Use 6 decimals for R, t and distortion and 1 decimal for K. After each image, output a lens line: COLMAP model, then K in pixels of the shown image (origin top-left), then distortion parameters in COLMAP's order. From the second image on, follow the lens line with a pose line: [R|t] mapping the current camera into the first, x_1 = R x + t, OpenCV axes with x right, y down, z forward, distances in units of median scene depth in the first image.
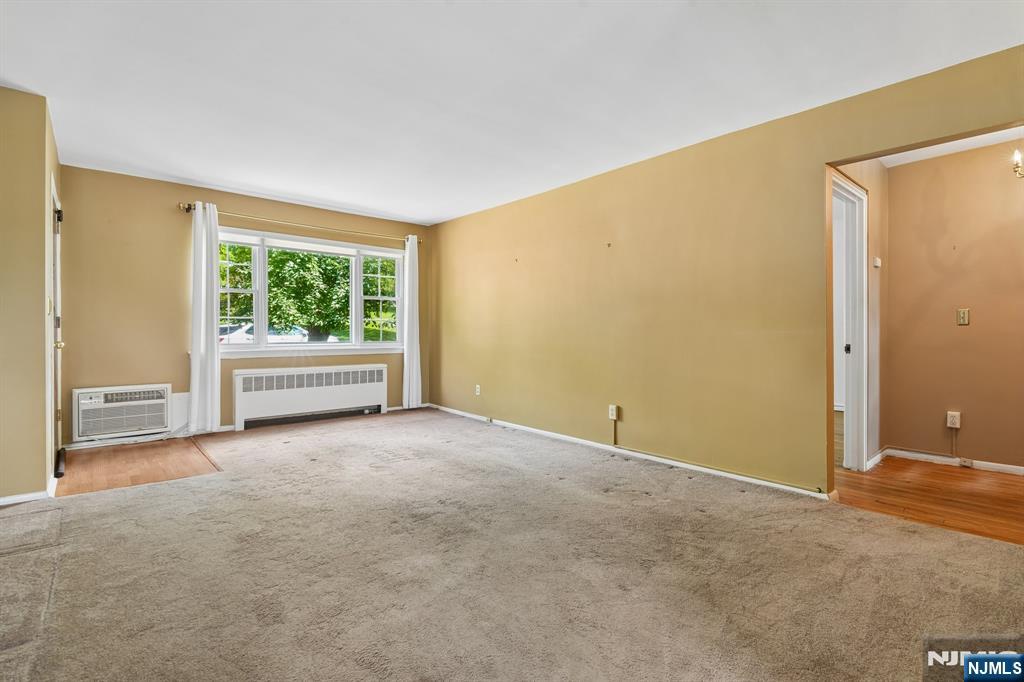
lens RADIAL K [[475.0, 0, 513.8], [0, 475.0, 332.7], [0, 0, 1]] dist [0.000695, 0.000024]
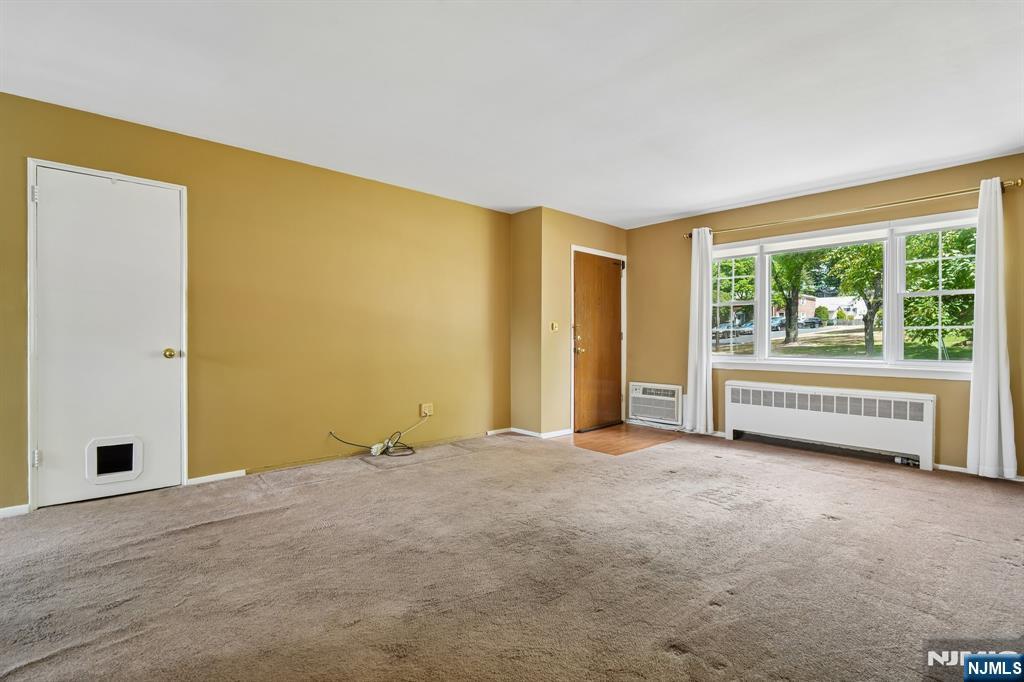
lens RADIAL K [[480.0, 0, 508.7], [0, 480.0, 339.2], [0, 0, 1]] dist [-0.001300, 0.000018]
pose [[0.010453, -0.005482, -0.999930, 0.464782], [-0.010611, 0.999928, -0.005593, 0.000469], [0.999889, 0.010669, 0.010394, 0.522092]]
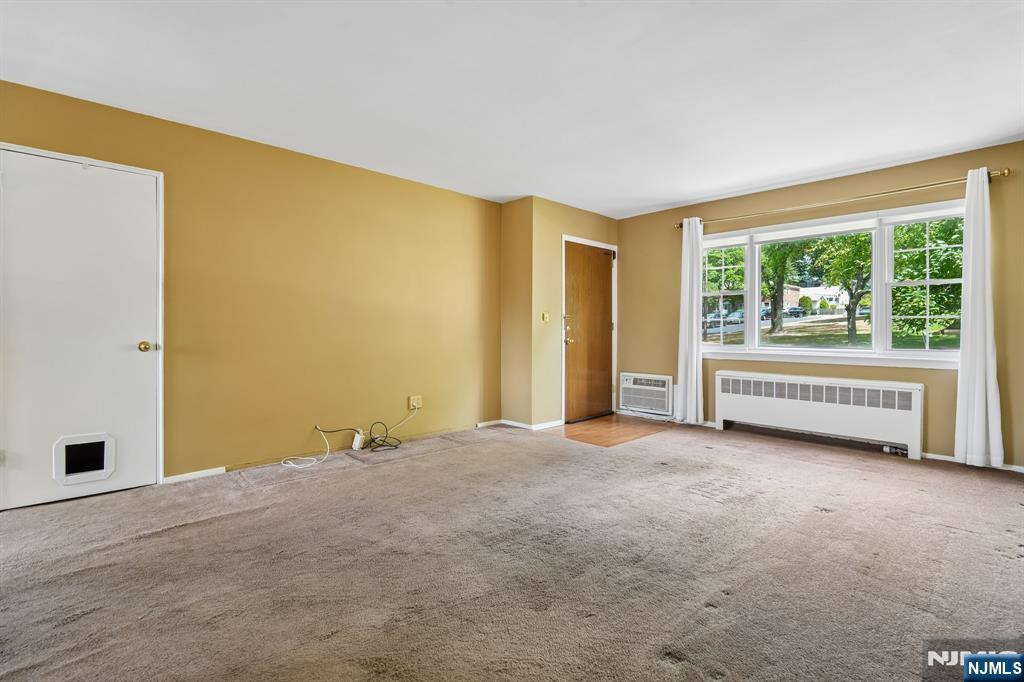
lens RADIAL K [[475.0, 0, 513.8], [0, 475.0, 332.7], [0, 0, 1]] dist [0.000695, 0.000024]
pose [[0.038409, 0.001362, -0.999261, 0.440468], [-0.006664, 0.999977, 0.001107, -0.001375], [0.999240, 0.006617, 0.038417, 0.526603]]
